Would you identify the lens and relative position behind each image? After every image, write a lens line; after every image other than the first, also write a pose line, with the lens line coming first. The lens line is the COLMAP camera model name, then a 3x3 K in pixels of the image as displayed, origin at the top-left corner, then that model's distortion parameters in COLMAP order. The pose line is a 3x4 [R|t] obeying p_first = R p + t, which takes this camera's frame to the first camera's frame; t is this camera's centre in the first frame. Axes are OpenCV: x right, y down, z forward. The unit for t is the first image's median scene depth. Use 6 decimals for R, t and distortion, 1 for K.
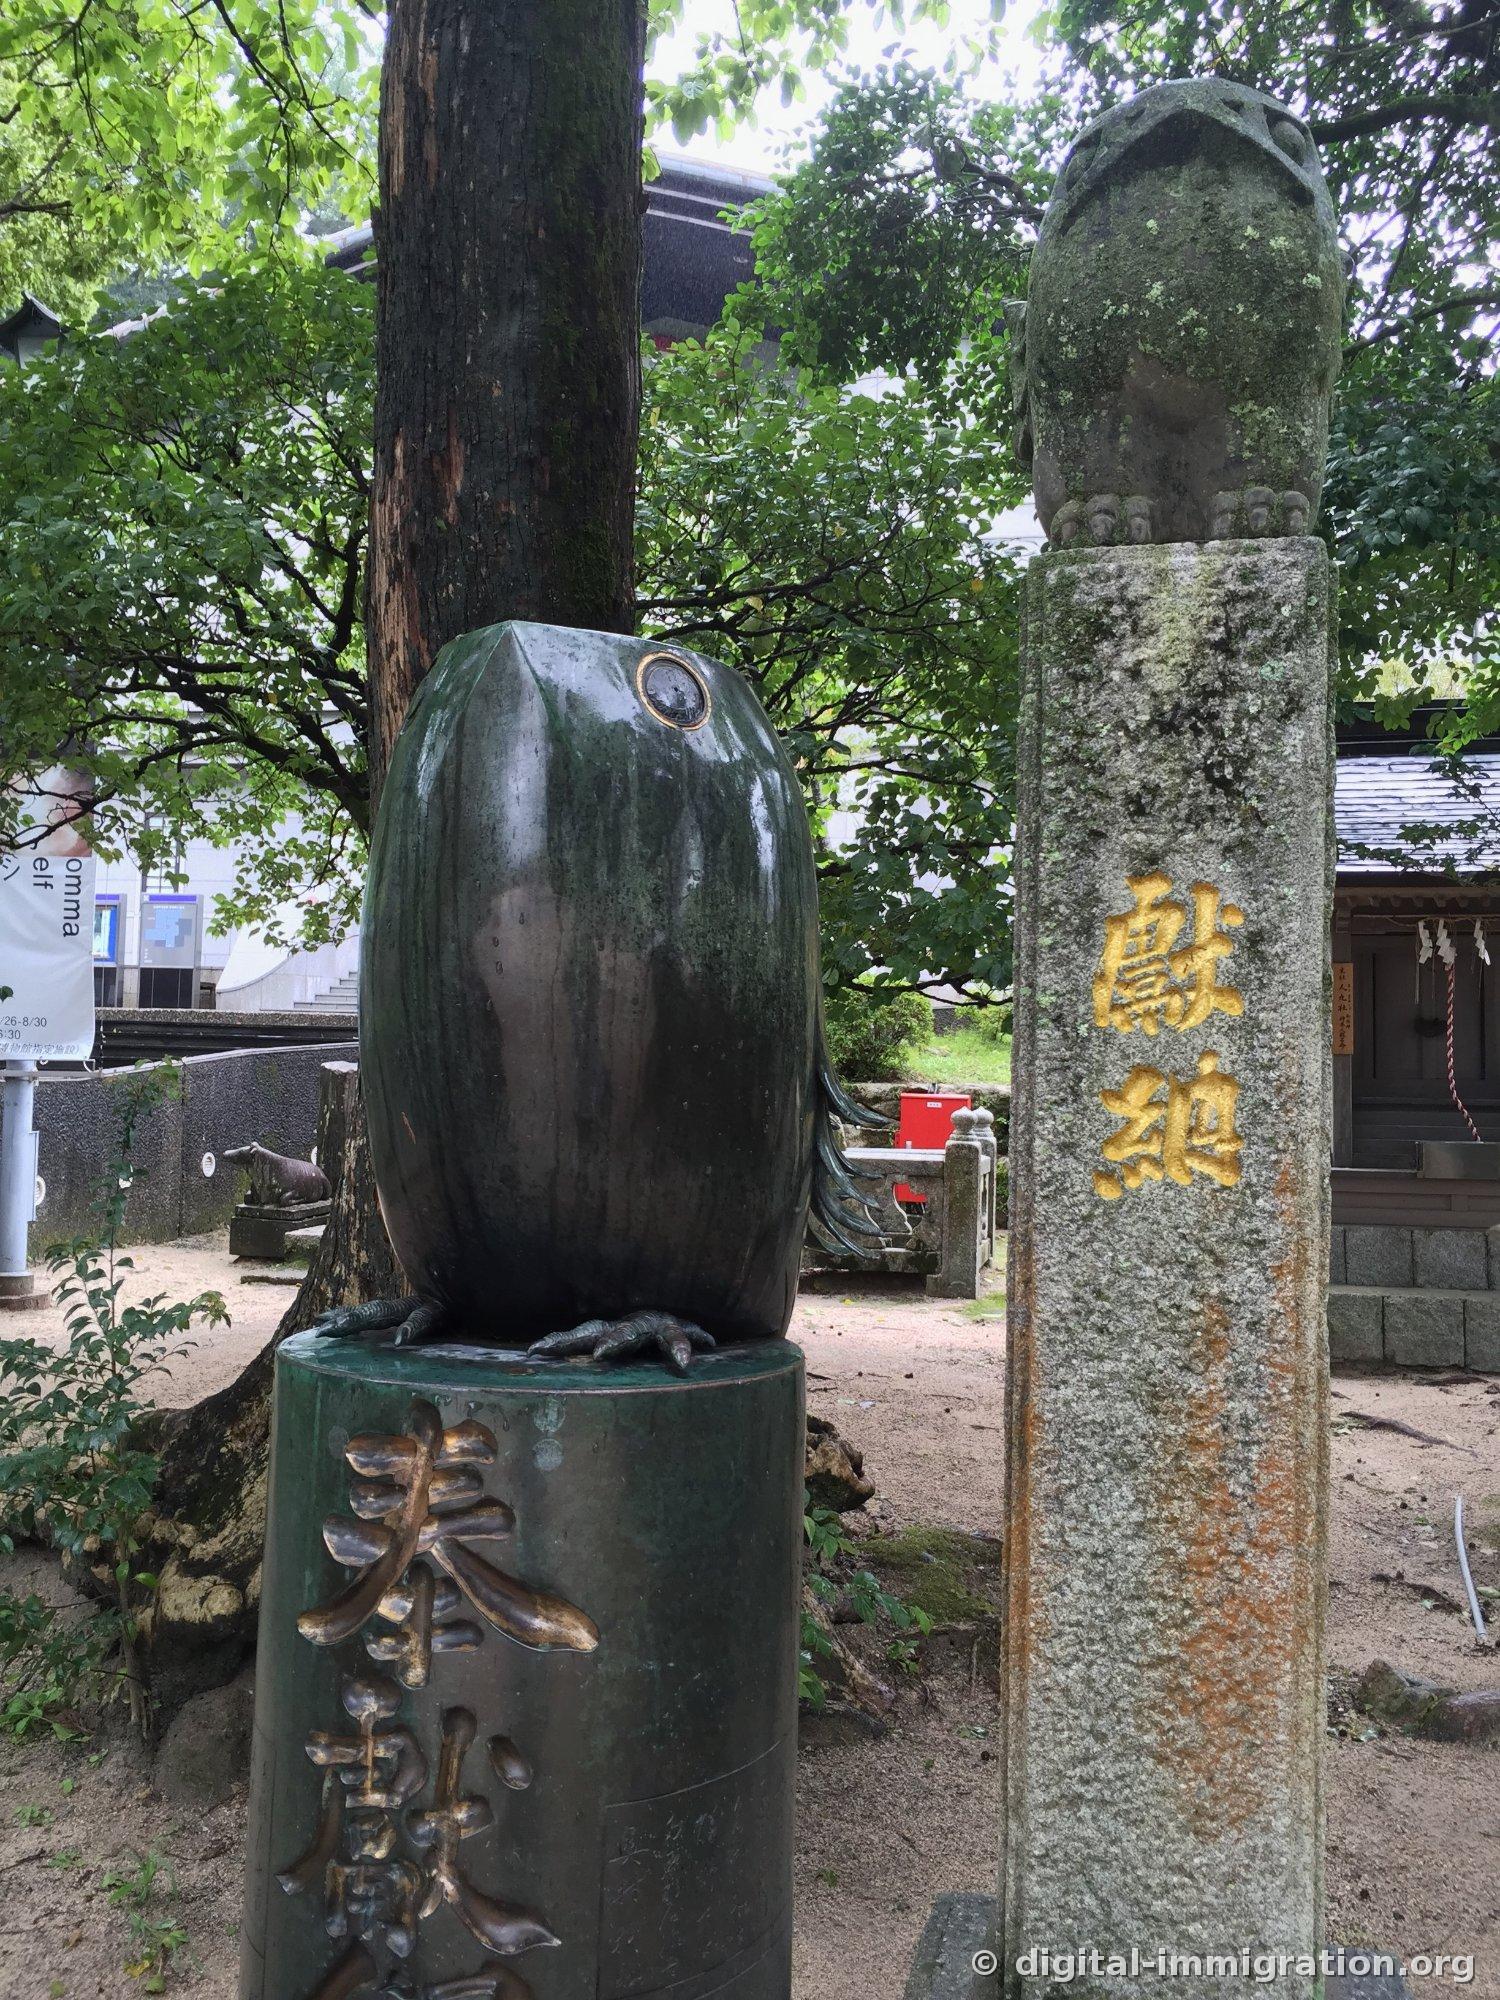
lens RADIAL K [[1735.6, 0, 751.4], [0, 1735.6, 994.8], [0, 0, 1]] dist [0.085994, -0.109293]
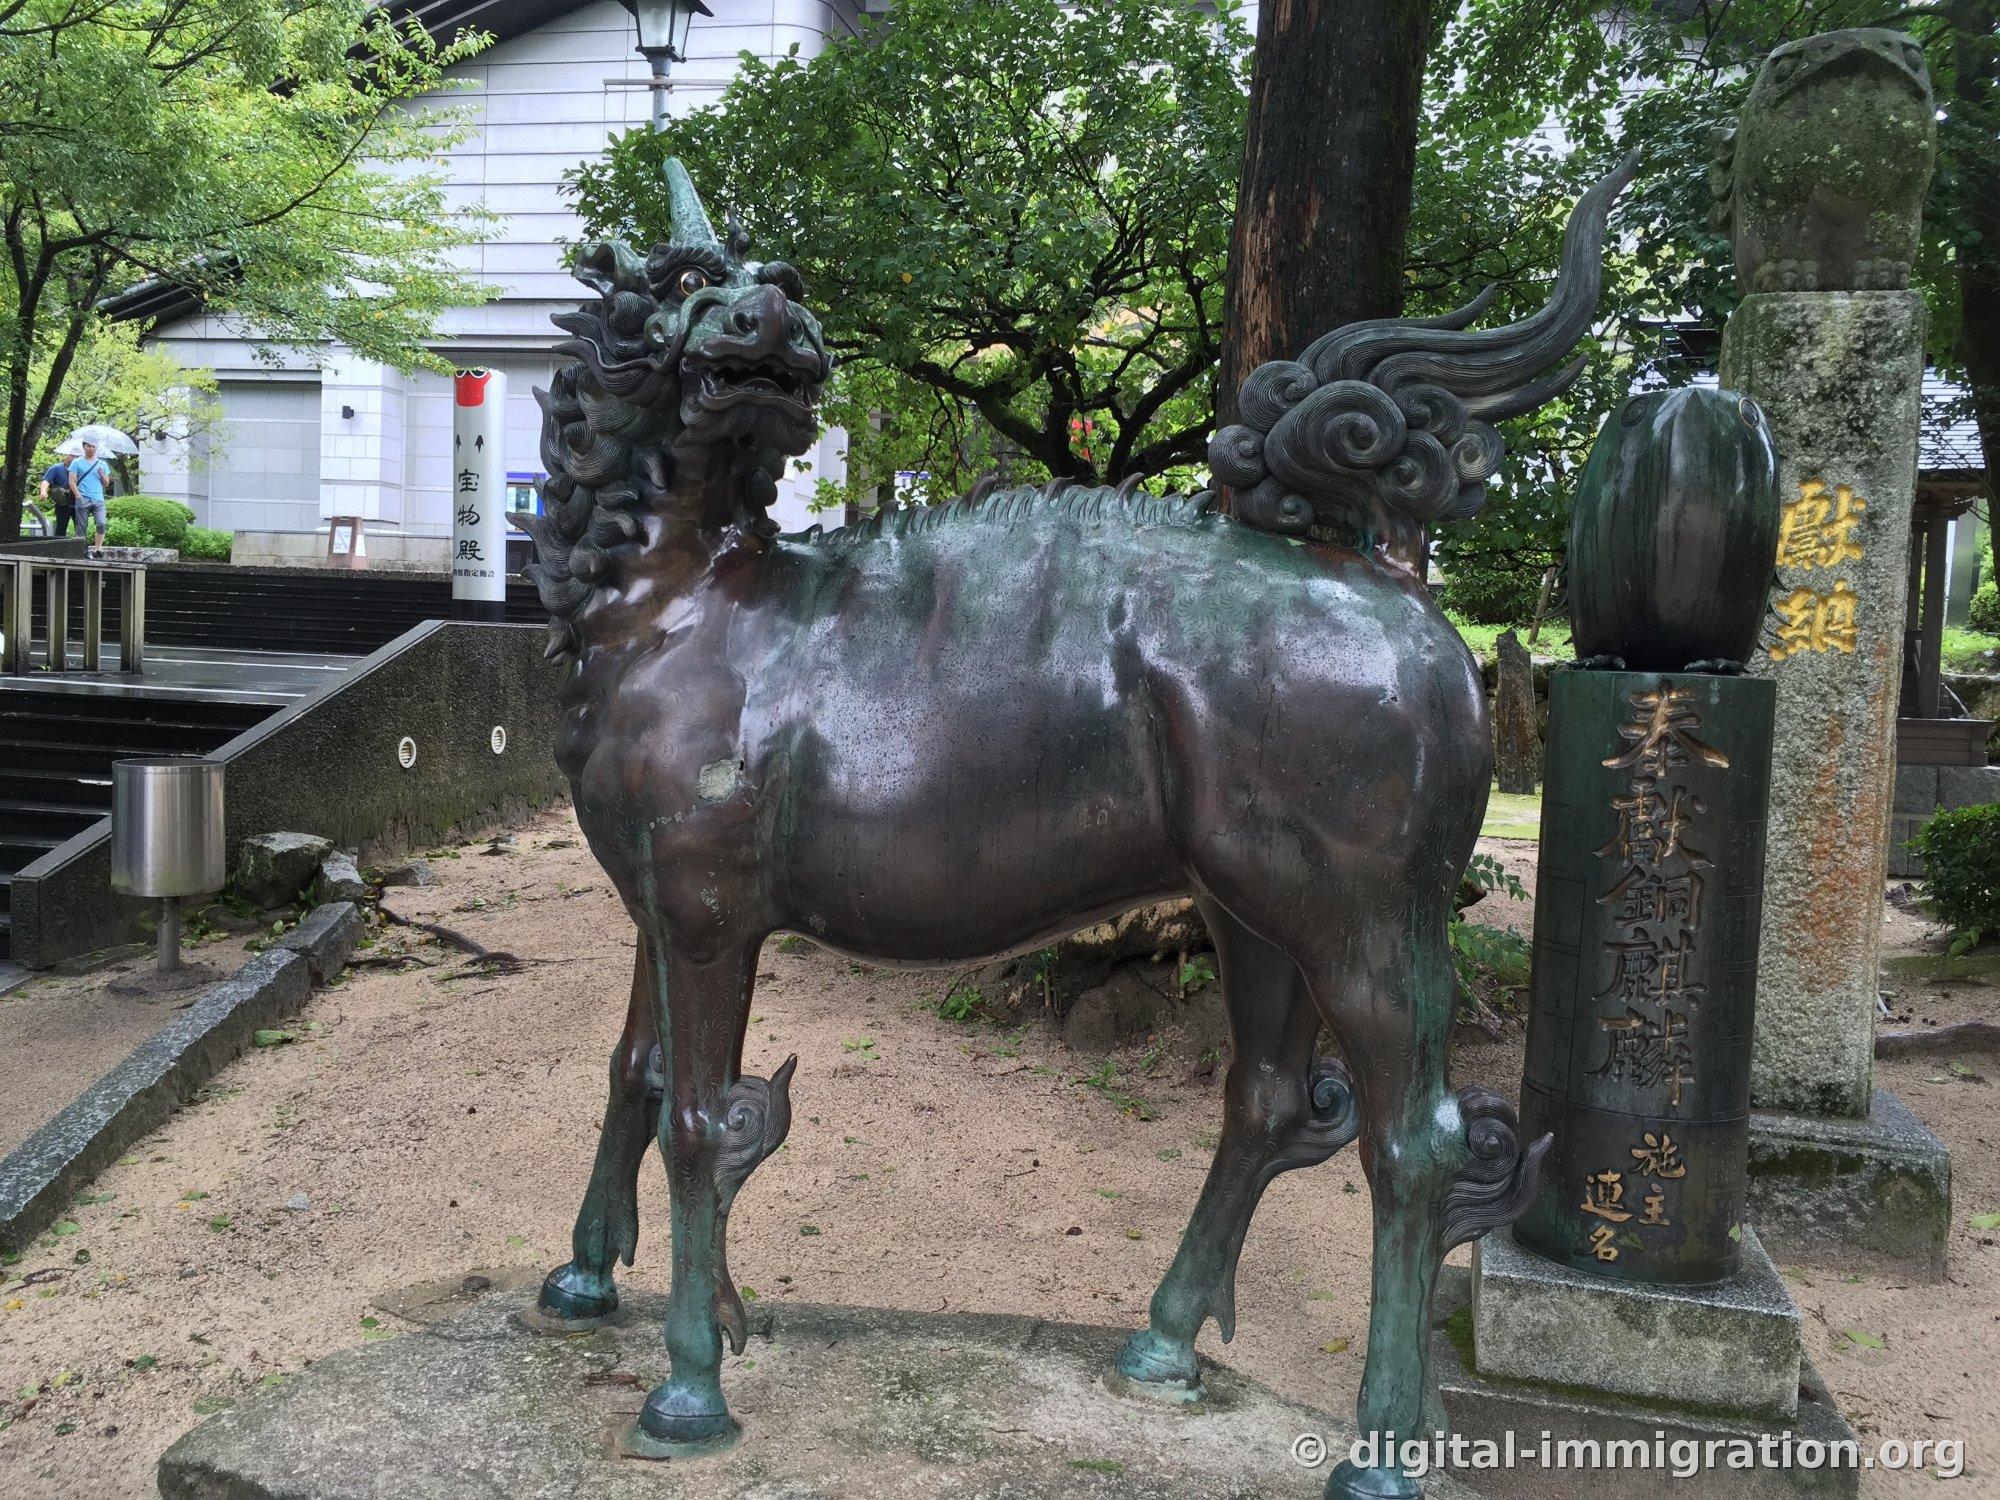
lens RADIAL K [[1735.6, 0, 991.7], [0, 1735.6, 755.8], [0, 0, 1]] dist [0.085994, -0.109293]
pose [[0.999444, 0.016370, -0.029058, -0.564190], [-0.013357, 0.994796, 0.101008, 0.042239], [0.030560, -0.100563, 0.994461, -0.868997]]
